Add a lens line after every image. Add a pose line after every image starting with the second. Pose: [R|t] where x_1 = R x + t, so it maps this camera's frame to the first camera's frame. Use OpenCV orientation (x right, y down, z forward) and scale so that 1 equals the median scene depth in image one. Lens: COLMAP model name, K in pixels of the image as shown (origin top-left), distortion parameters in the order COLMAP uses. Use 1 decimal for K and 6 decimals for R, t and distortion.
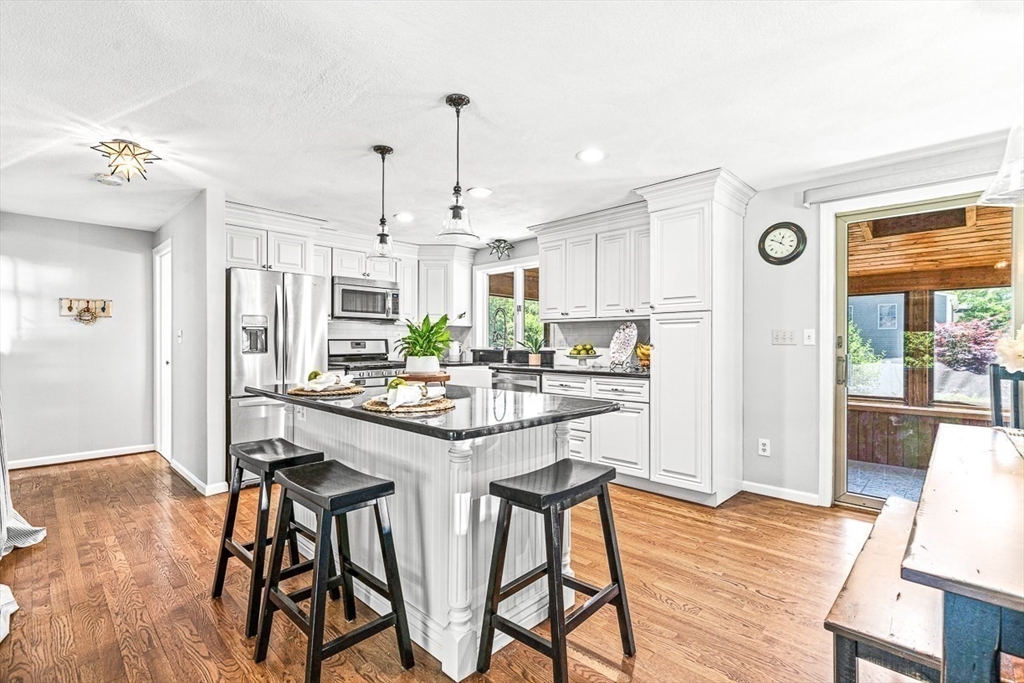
lens RADIAL K [[470.2, 0, 512.3], [0, 470.2, 345.5], [0, 0, 1]] dist [0.003035, 0.000470]
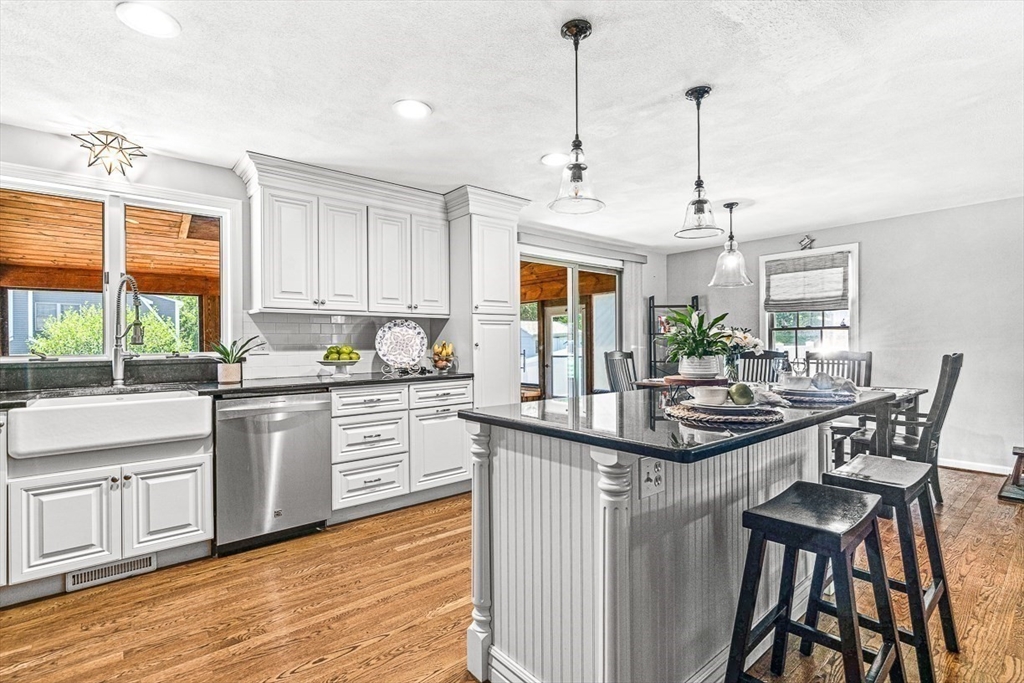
lens RADIAL K [[482.2, 0, 512.0], [0, 482.2, 341.5], [0, 0, 1]] dist [0.003053, 0.000200]
pose [[0.101711, 0.002038, 0.994812, -0.588682], [0.014682, 0.999886, -0.003550, -0.002434], [-0.994706, 0.014967, 0.101670, 0.658248]]
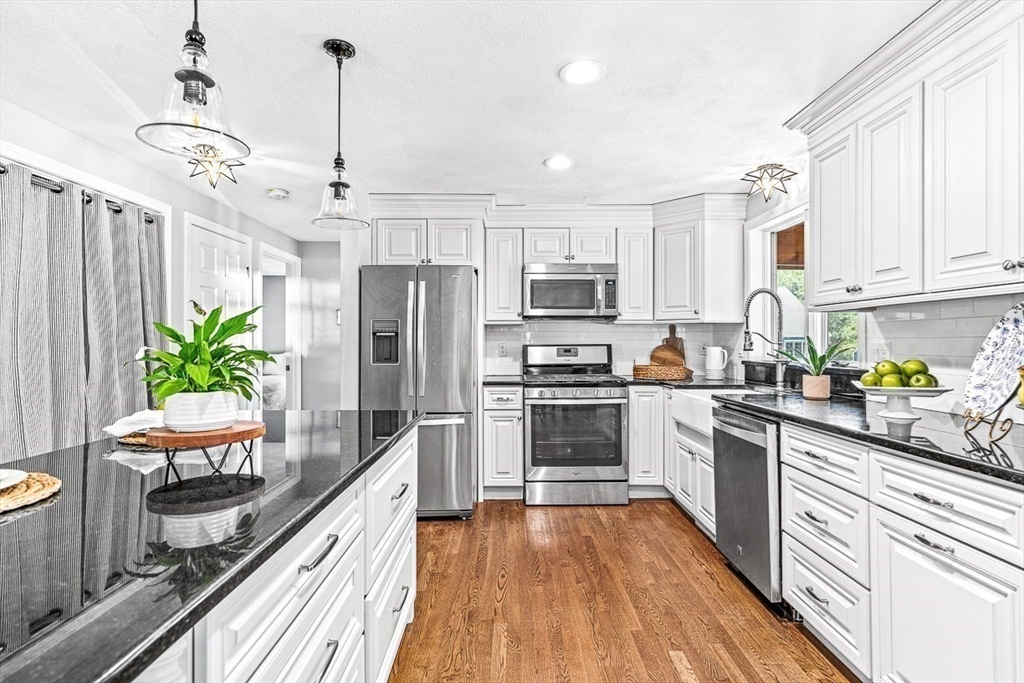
lens RADIAL K [[509.3, 0, 514.4], [0, 509.3, 339.3], [0, 0, 1]] dist [0.001033, -0.000051]
pose [[0.703172, -0.006475, -0.710990, 0.233271], [-0.001653, 0.999941, -0.010740, -0.015442], [0.711018, 0.008727, 0.703120, 0.445299]]
